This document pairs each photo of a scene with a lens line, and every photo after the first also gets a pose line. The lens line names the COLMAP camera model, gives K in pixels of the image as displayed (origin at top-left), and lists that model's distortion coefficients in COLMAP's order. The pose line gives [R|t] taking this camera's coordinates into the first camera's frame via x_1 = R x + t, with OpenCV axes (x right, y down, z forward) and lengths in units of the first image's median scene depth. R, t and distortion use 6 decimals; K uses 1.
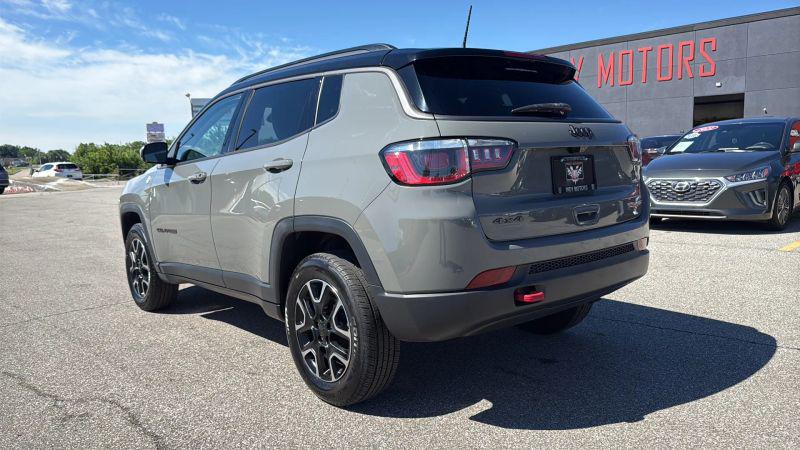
lens RADIAL K [[596.6, 0, 400.0], [0, 596.6, 225.0], [0, 0, 1]] dist [0.087865, -0.149422]
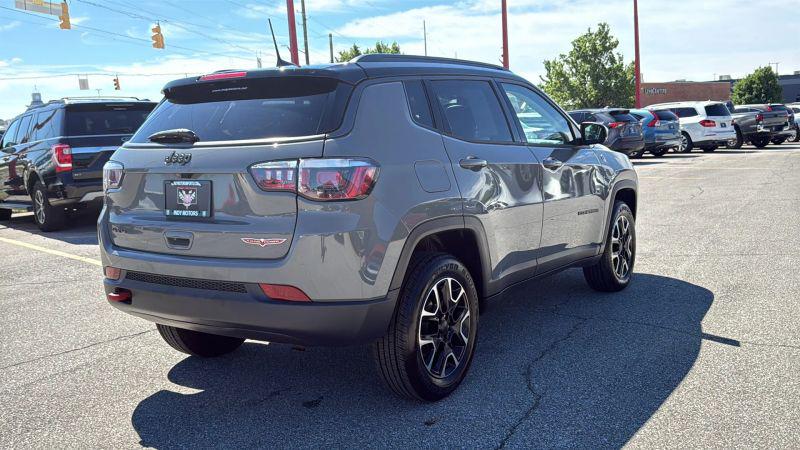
lens RADIAL K [[743.0, 0, 400.0], [0, 743.0, 225.0], [0, 0, 1]] dist [0.166361, -0.360518]
pose [[0.274595, 0.146959, -0.950263, 1.487333], [-0.074669, 0.988527, 0.131300, -0.217556], [0.958656, 0.034901, 0.282418, 0.922013]]
